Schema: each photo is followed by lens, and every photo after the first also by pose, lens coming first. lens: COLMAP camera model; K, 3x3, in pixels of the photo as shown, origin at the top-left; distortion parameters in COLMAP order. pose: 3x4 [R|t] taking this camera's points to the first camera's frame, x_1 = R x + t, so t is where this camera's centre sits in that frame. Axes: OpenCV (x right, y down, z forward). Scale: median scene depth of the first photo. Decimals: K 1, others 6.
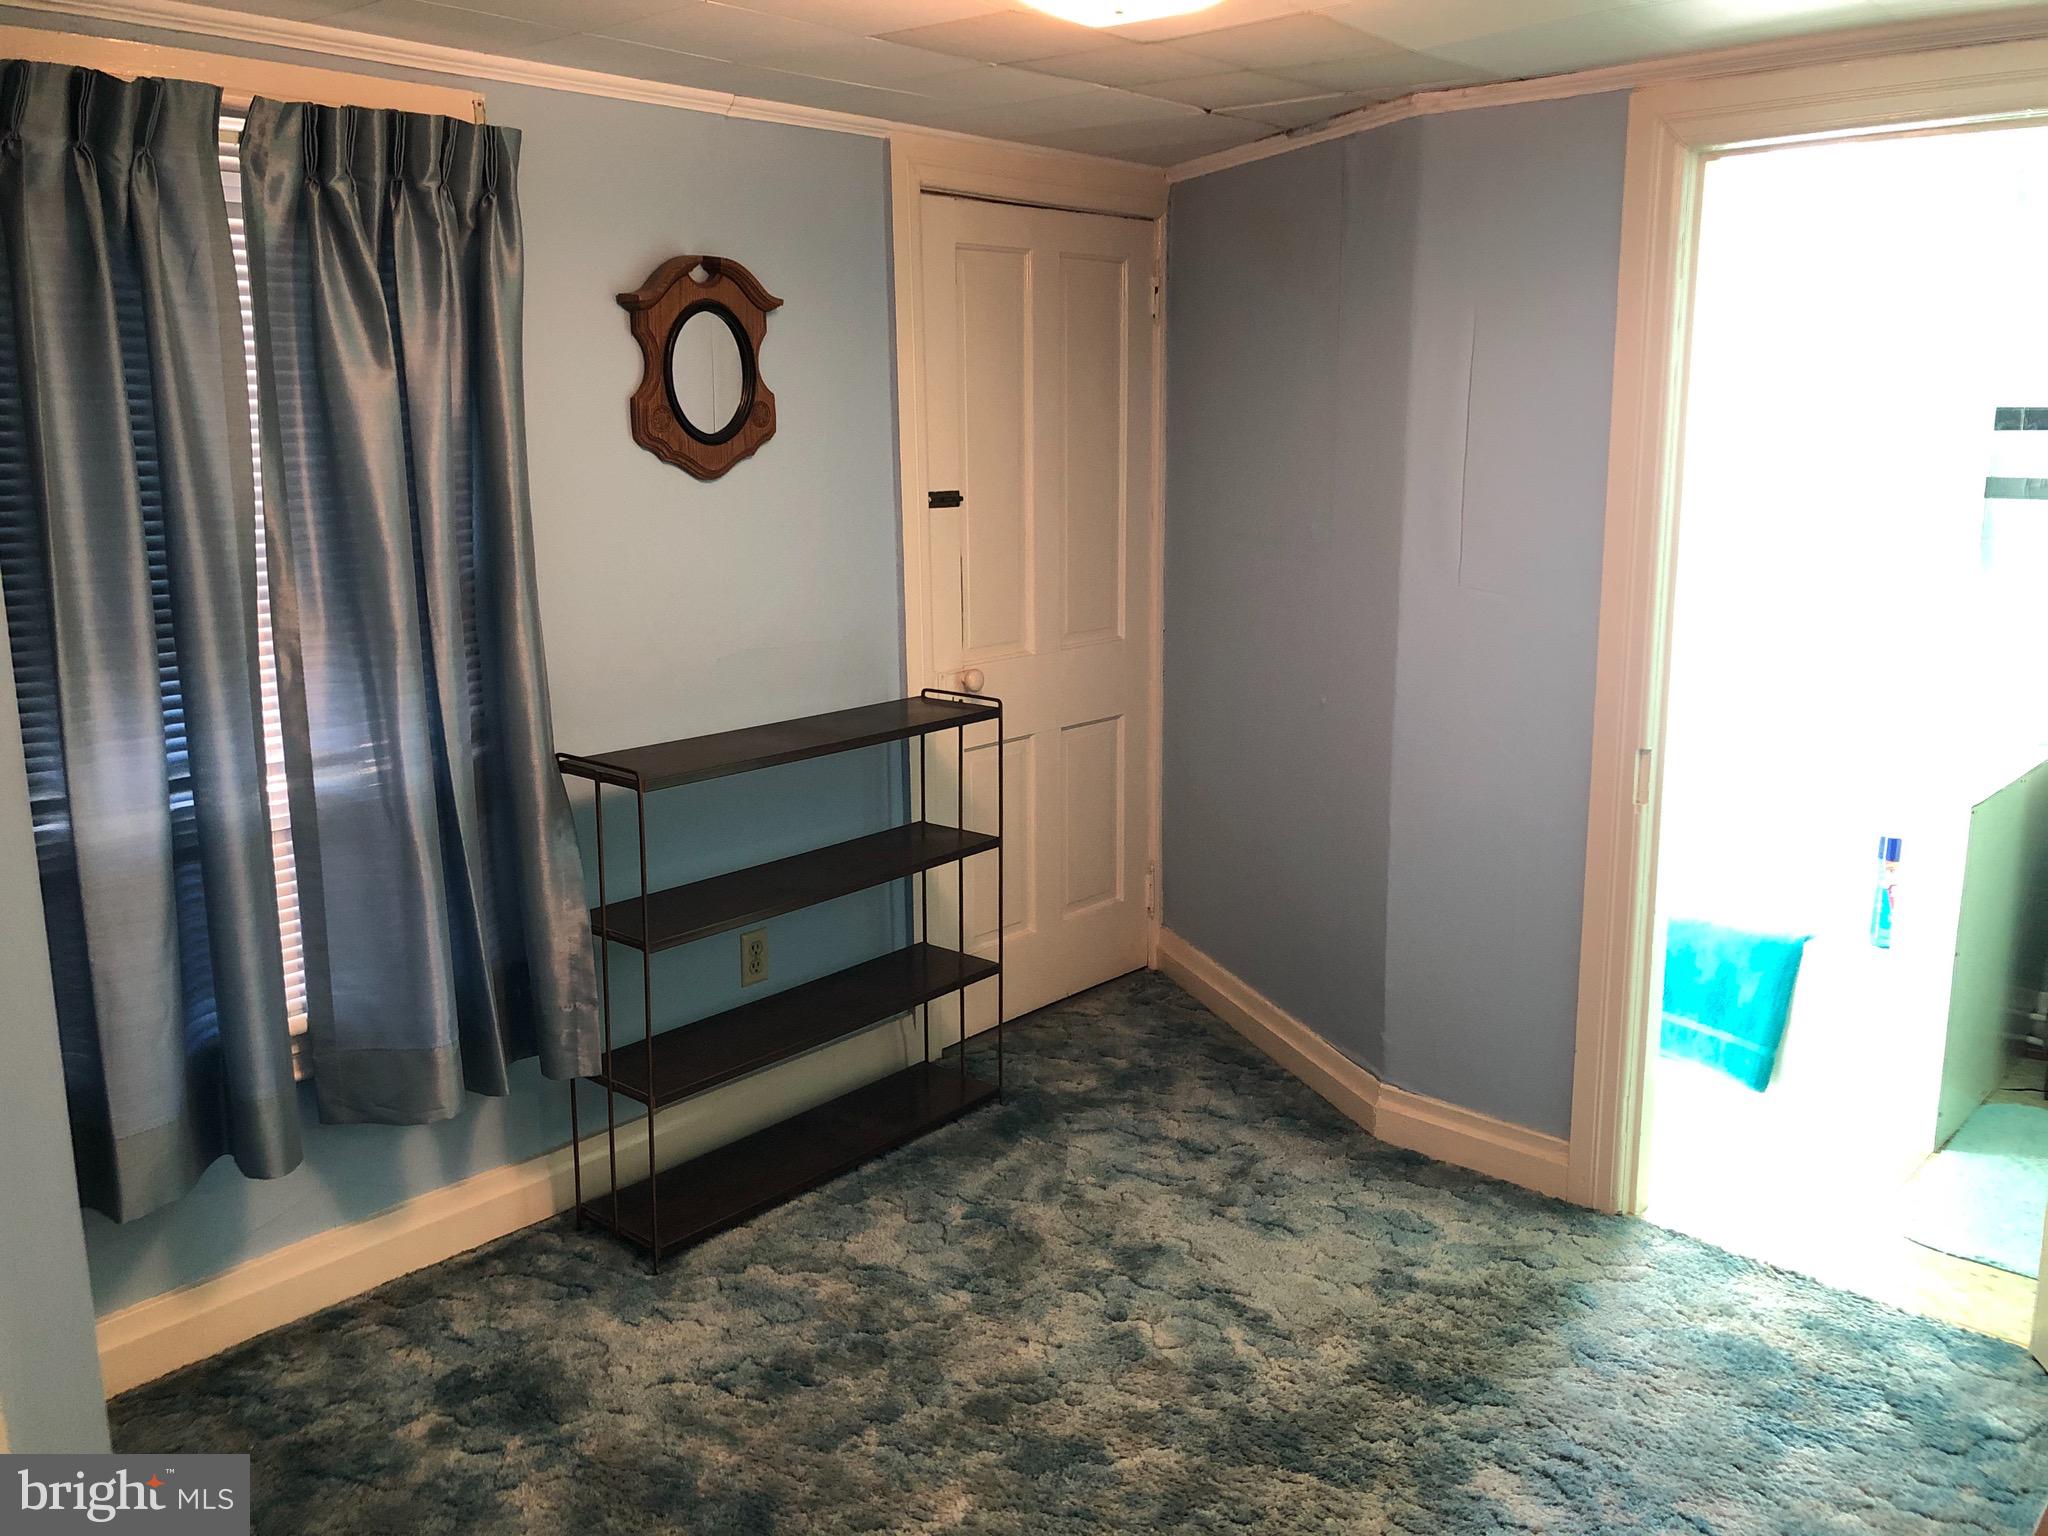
lens RADIAL K [[1665.3, 0, 1014.4], [0, 1665.3, 758.4], [0, 0, 1]] dist [0.017448, -0.013968]
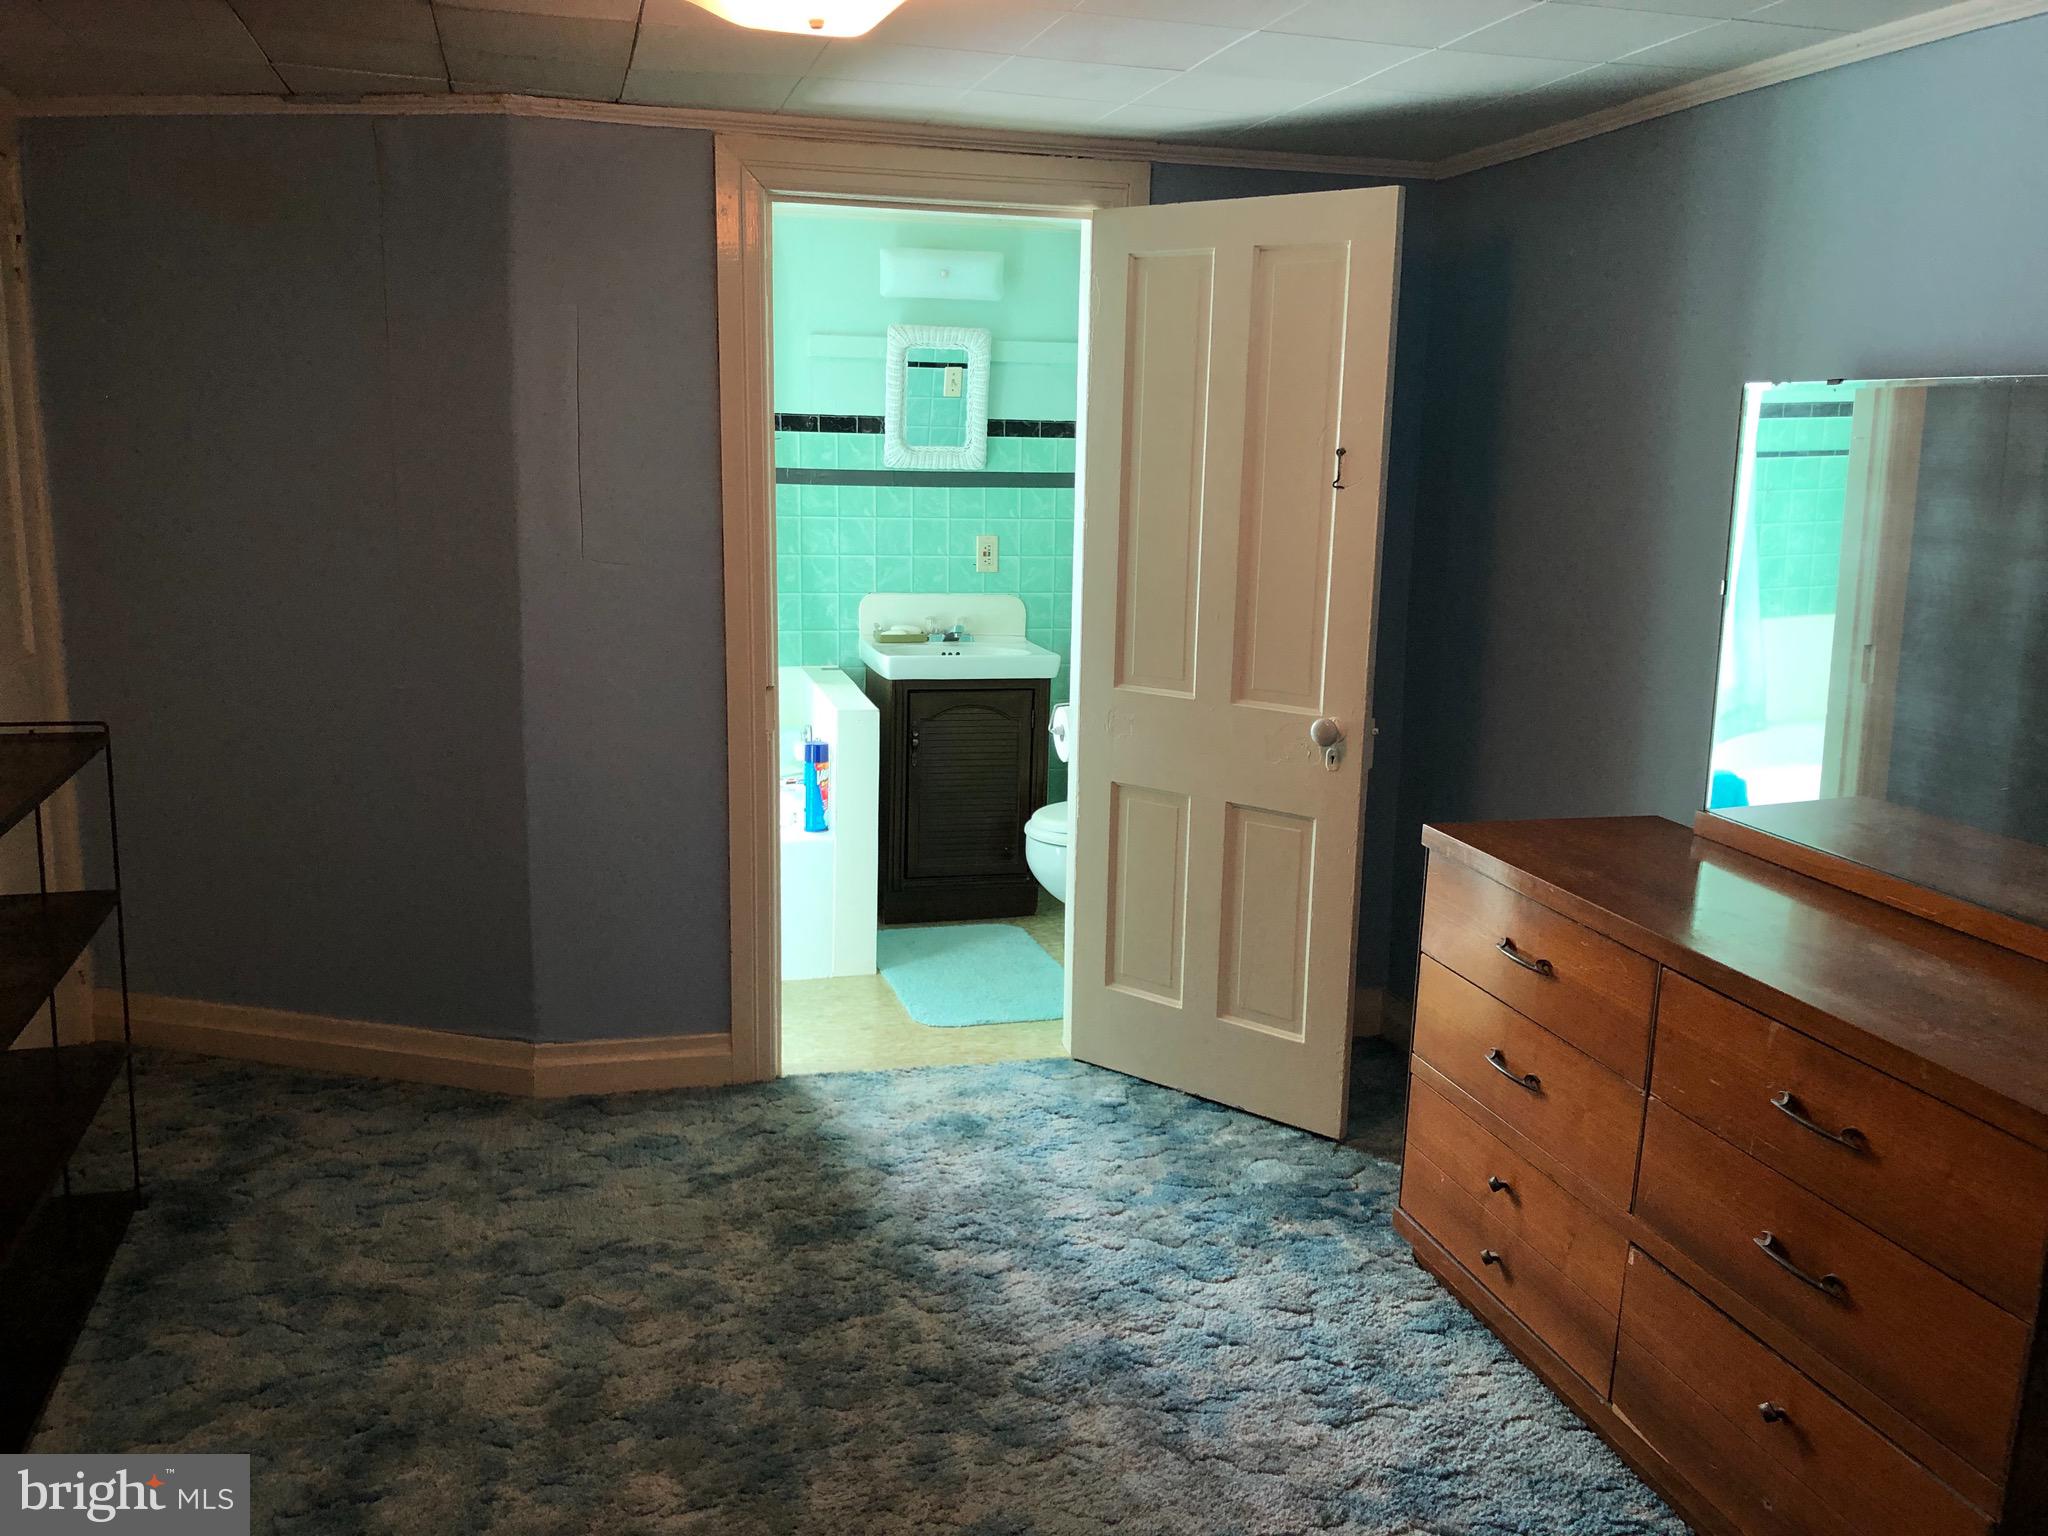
lens RADIAL K [[1645.4, 0, 1014.9], [0, 1645.4, 763.2], [0, 0, 1]] dist [0.002524, -0.009242]
pose [[0.543566, -0.141532, 0.827348, -0.522475], [0.146375, 0.986562, 0.072600, -0.009900], [-0.826505, 0.081640, 0.556978, 0.200615]]
